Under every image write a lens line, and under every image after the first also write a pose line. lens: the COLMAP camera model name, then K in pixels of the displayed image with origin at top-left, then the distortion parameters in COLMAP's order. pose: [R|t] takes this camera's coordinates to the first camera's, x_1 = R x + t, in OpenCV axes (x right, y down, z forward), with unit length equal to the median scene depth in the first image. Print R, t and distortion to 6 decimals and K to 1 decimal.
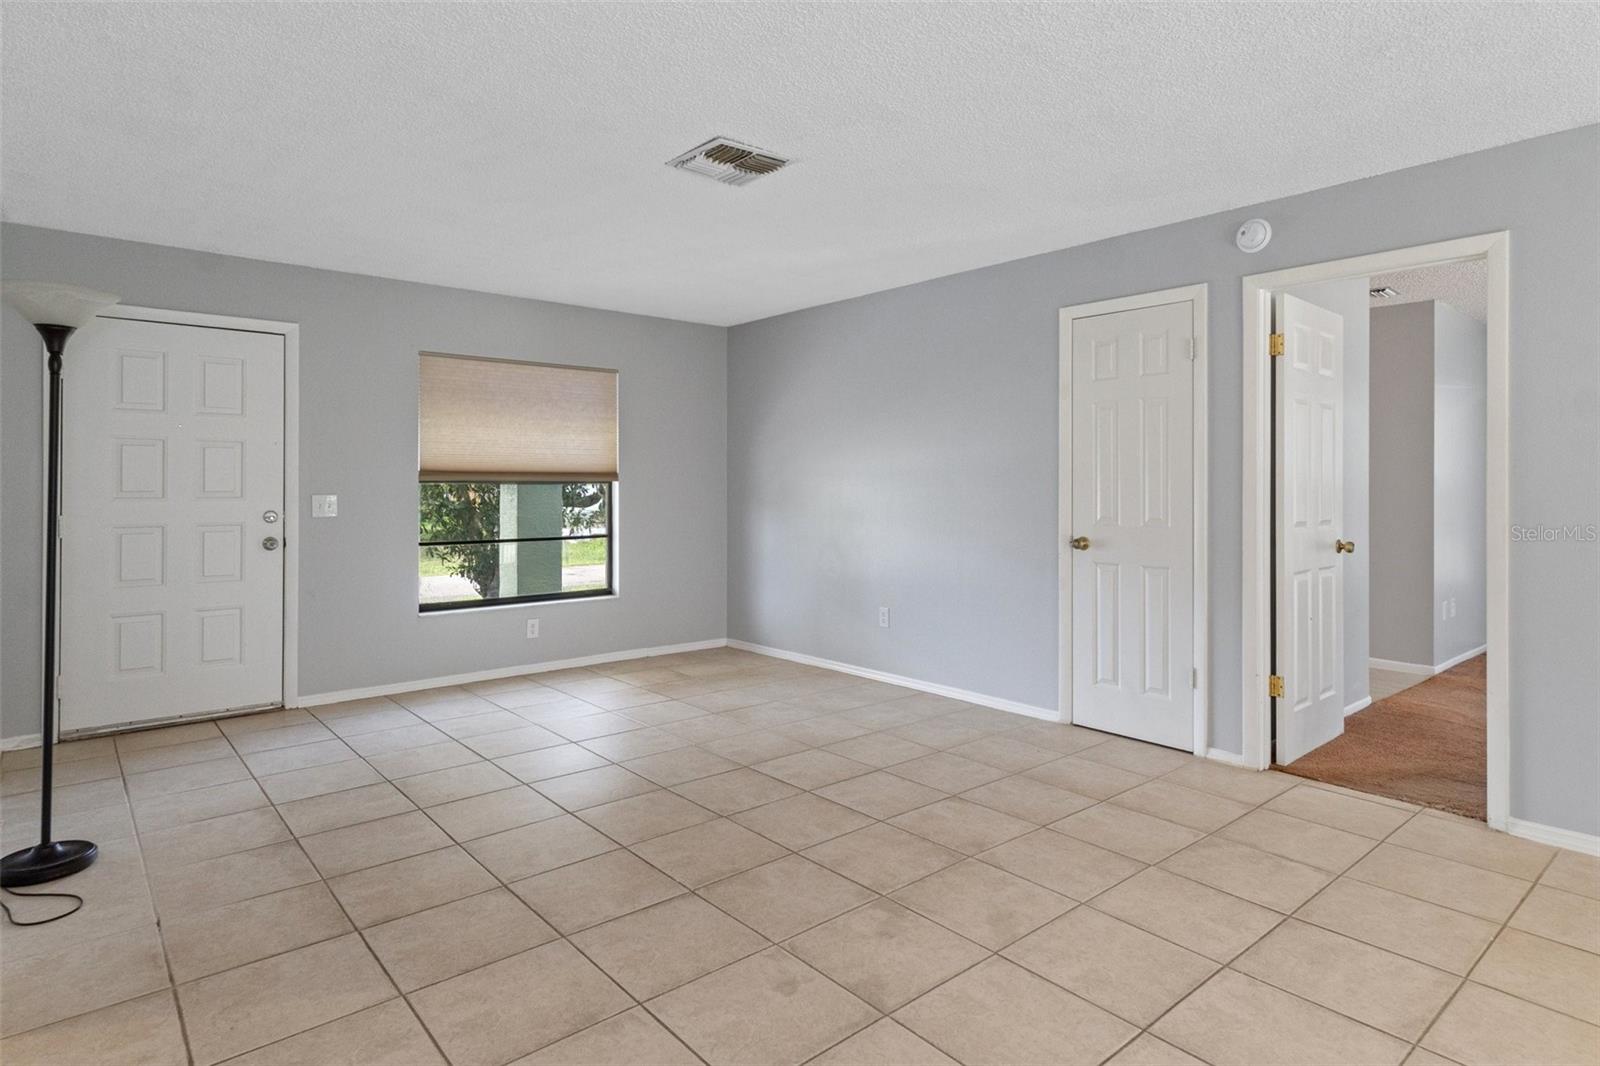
lens RADIAL K [[867.8, 0, 803.6], [0, 867.8, 483.9], [0, 0, 1]] dist [0.010386, -0.000547]
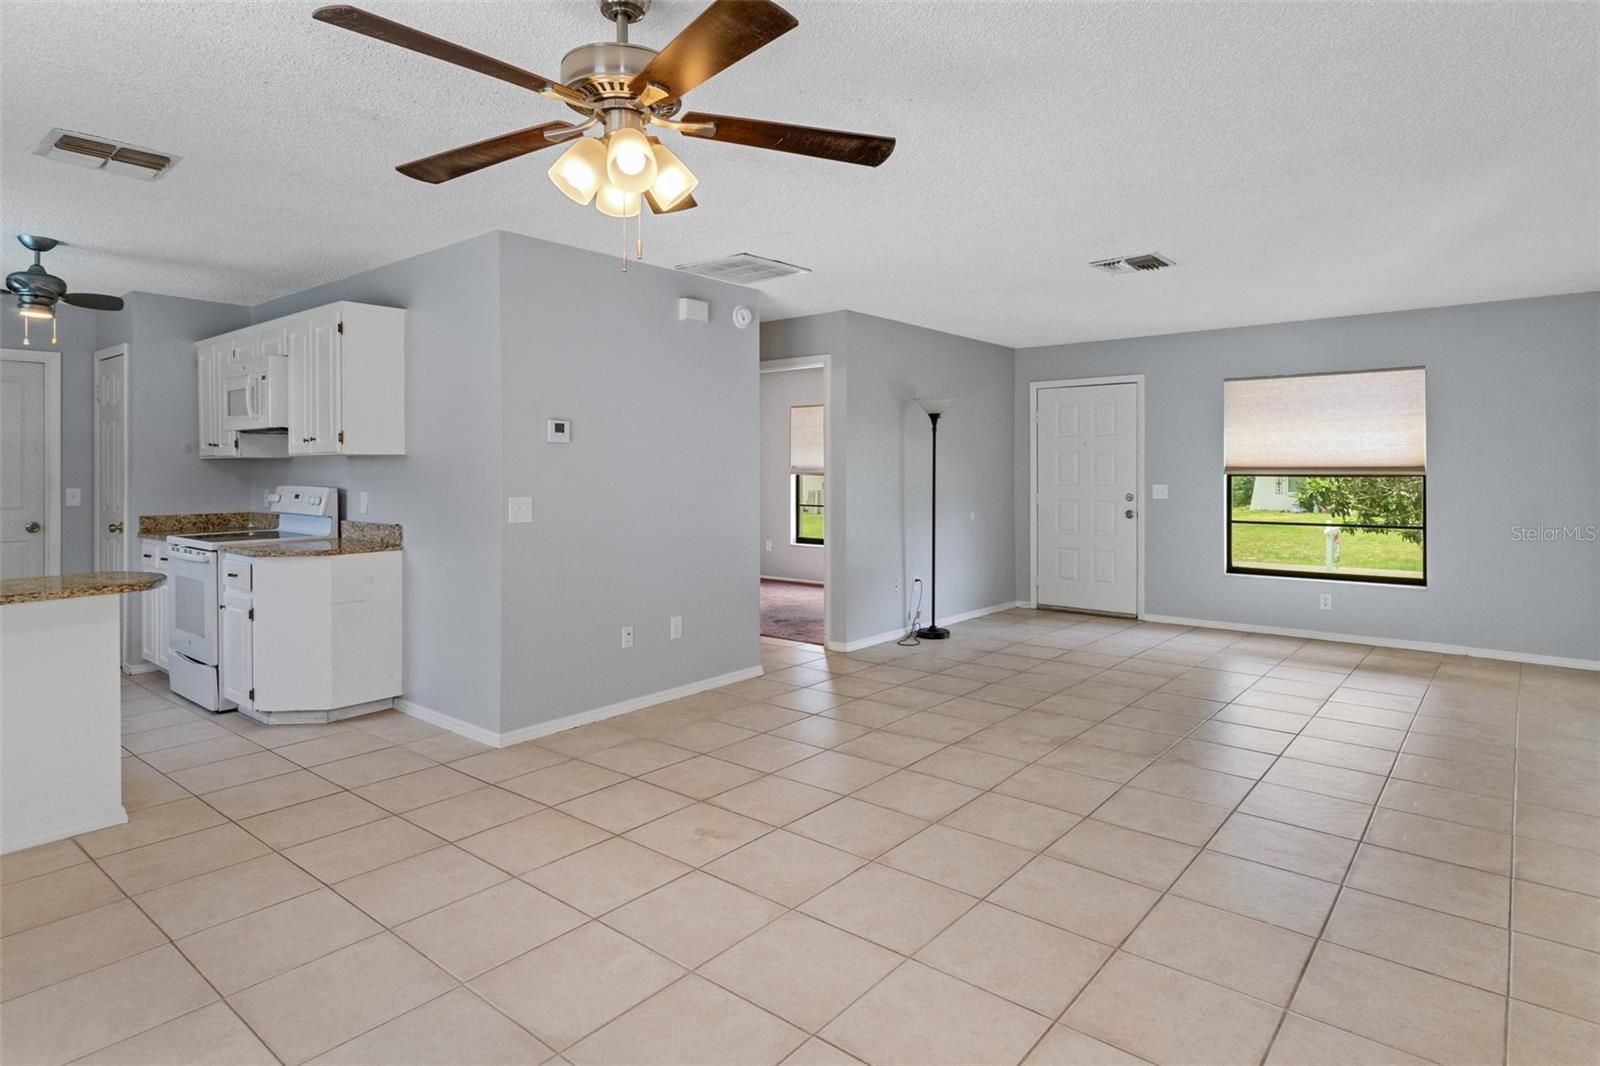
lens RADIAL K [[871.0, 0, 803.0], [0, 871.0, 467.3], [0, 0, 1]] dist [0.007895, 0.000760]
pose [[0.174340, -0.002406, -0.984683, 1.276351], [0.004181, 0.999990, -0.001703, -0.025678], [0.984677, -0.003820, 0.174348, 0.188423]]
